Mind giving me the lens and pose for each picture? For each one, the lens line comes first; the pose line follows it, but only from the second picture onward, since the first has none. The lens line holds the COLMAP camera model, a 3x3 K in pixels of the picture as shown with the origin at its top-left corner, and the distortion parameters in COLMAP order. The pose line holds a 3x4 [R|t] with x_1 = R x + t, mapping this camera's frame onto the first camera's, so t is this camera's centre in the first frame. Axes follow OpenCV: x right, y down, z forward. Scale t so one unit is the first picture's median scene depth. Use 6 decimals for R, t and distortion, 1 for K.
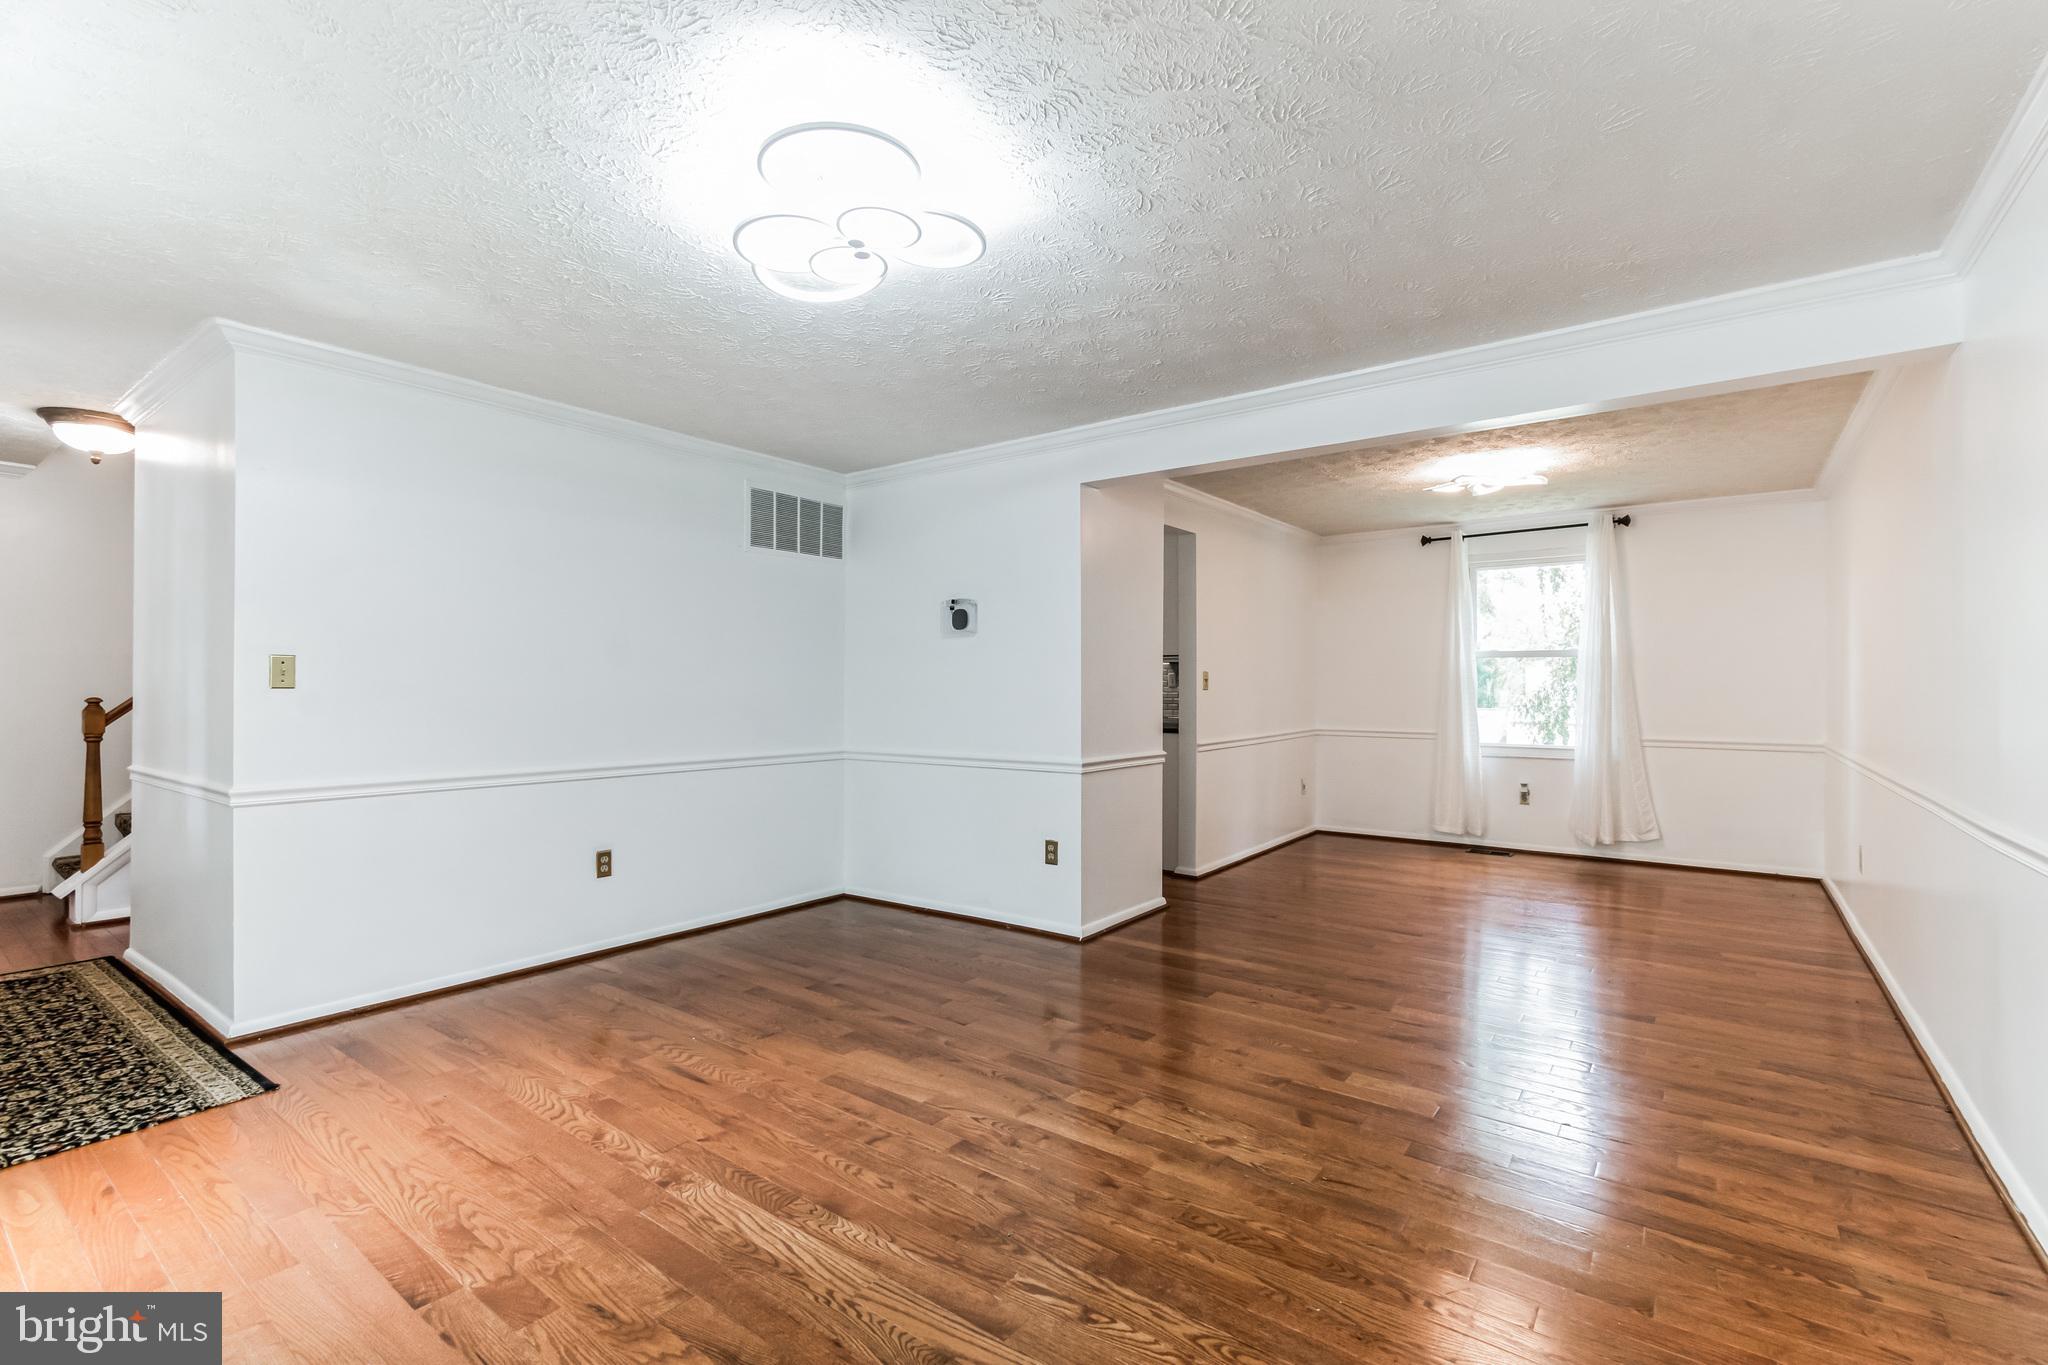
lens RADIAL K [[927.2, 0, 1014.5], [0, 927.2, 678.3], [0, 0, 1]] dist [-0.005472, -0.002908]
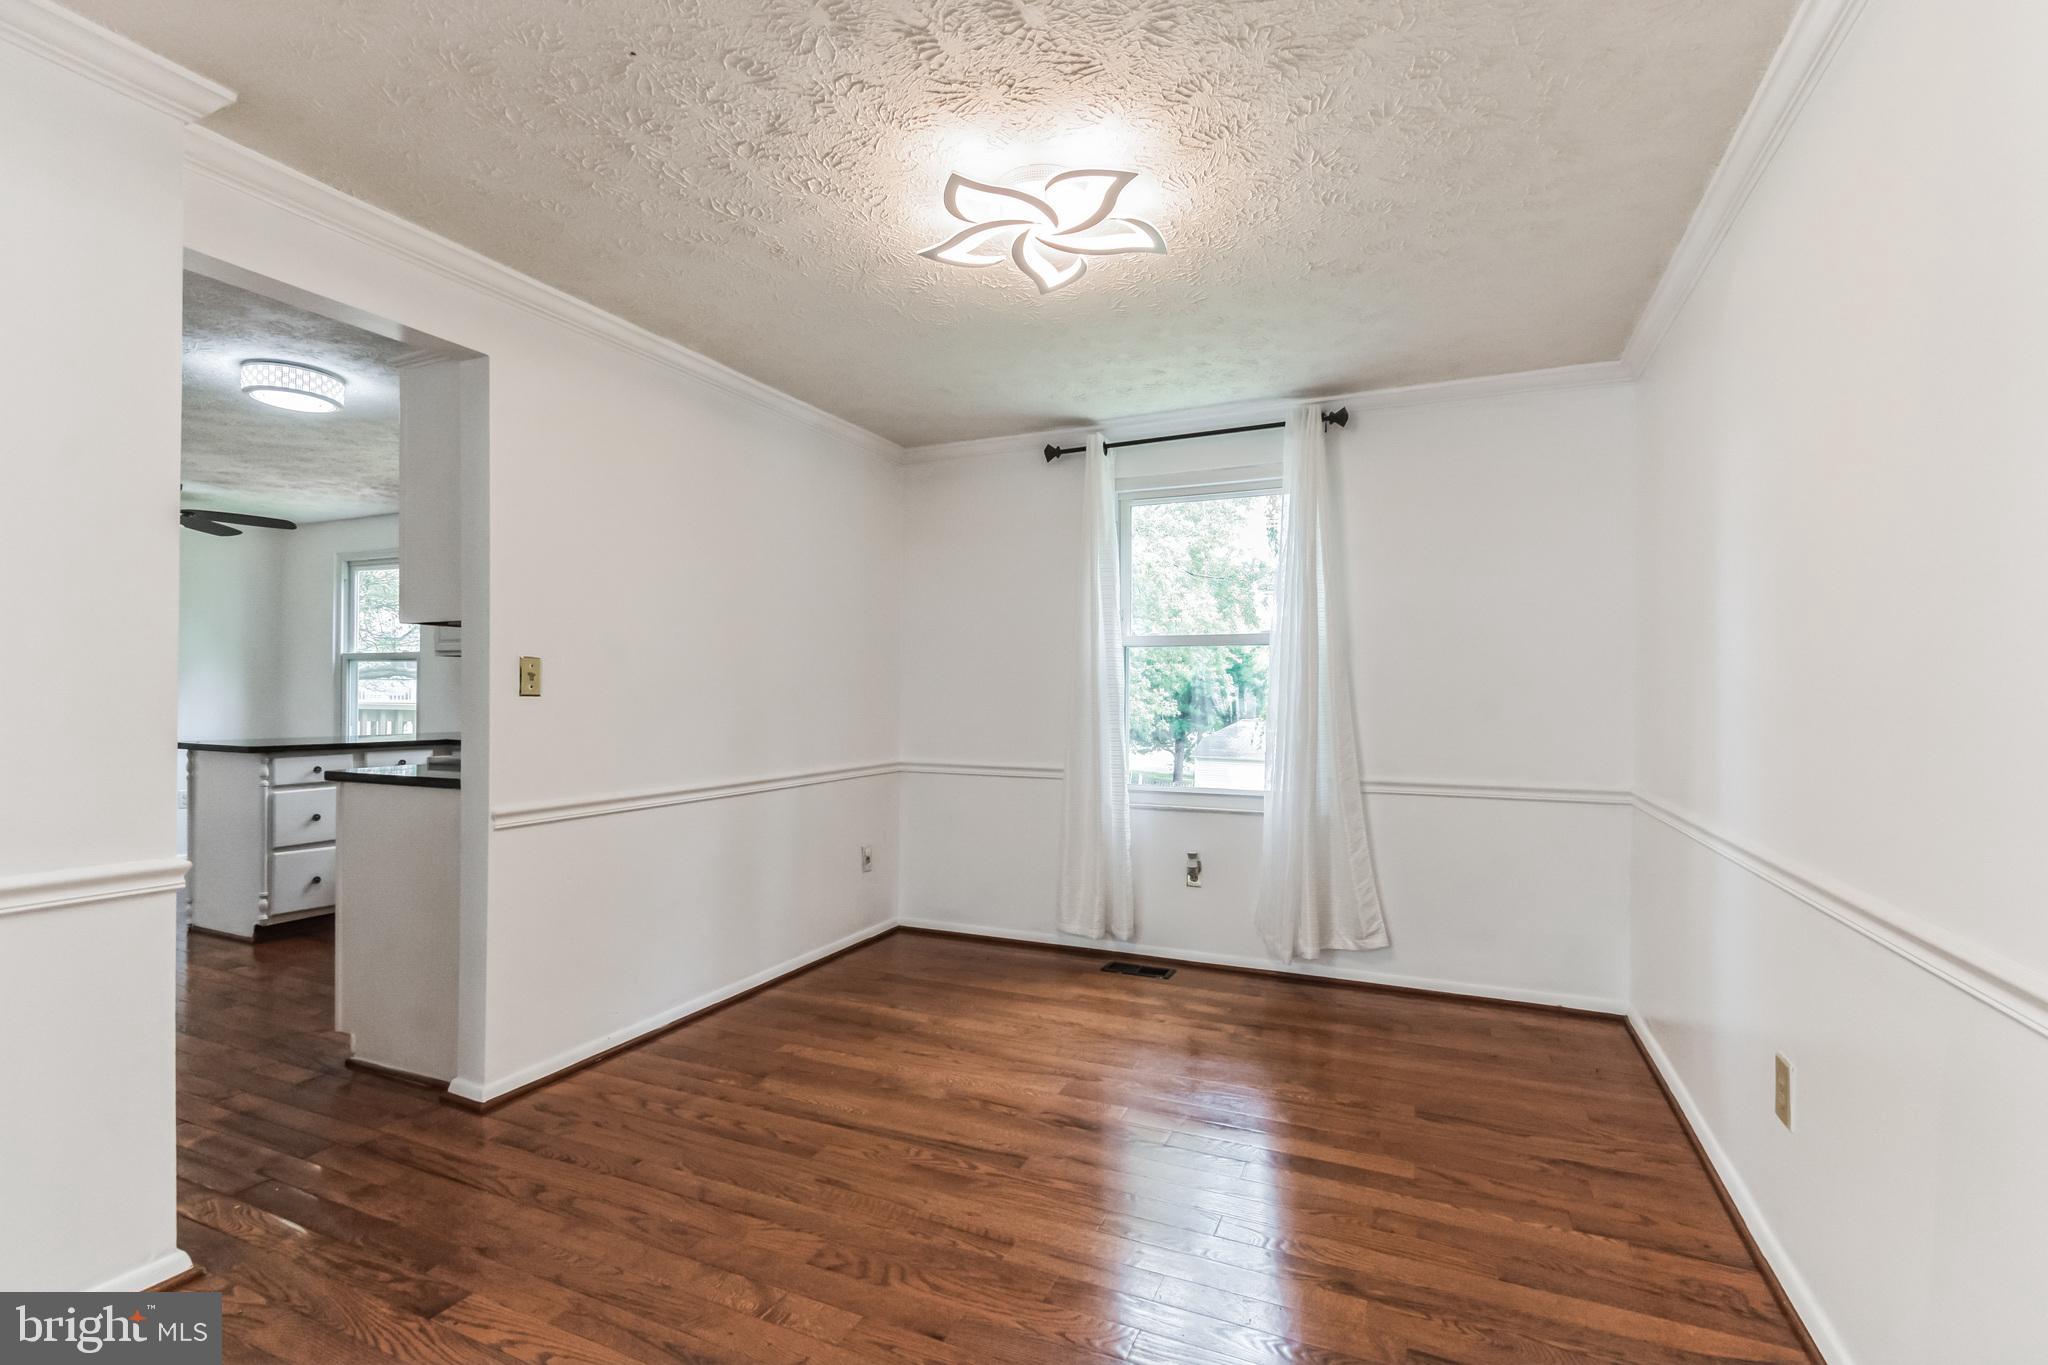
lens RADIAL K [[927.2, 0, 1033.5], [0, 927.2, 688.0], [0, 0, 1]] dist [-0.005472, -0.002908]
pose [[0.978212, 0.000462, 0.207610, 0.336664], [-0.001522, 0.999987, 0.004948, 0.002931], [-0.207605, -0.005156, 0.978199, 0.445436]]
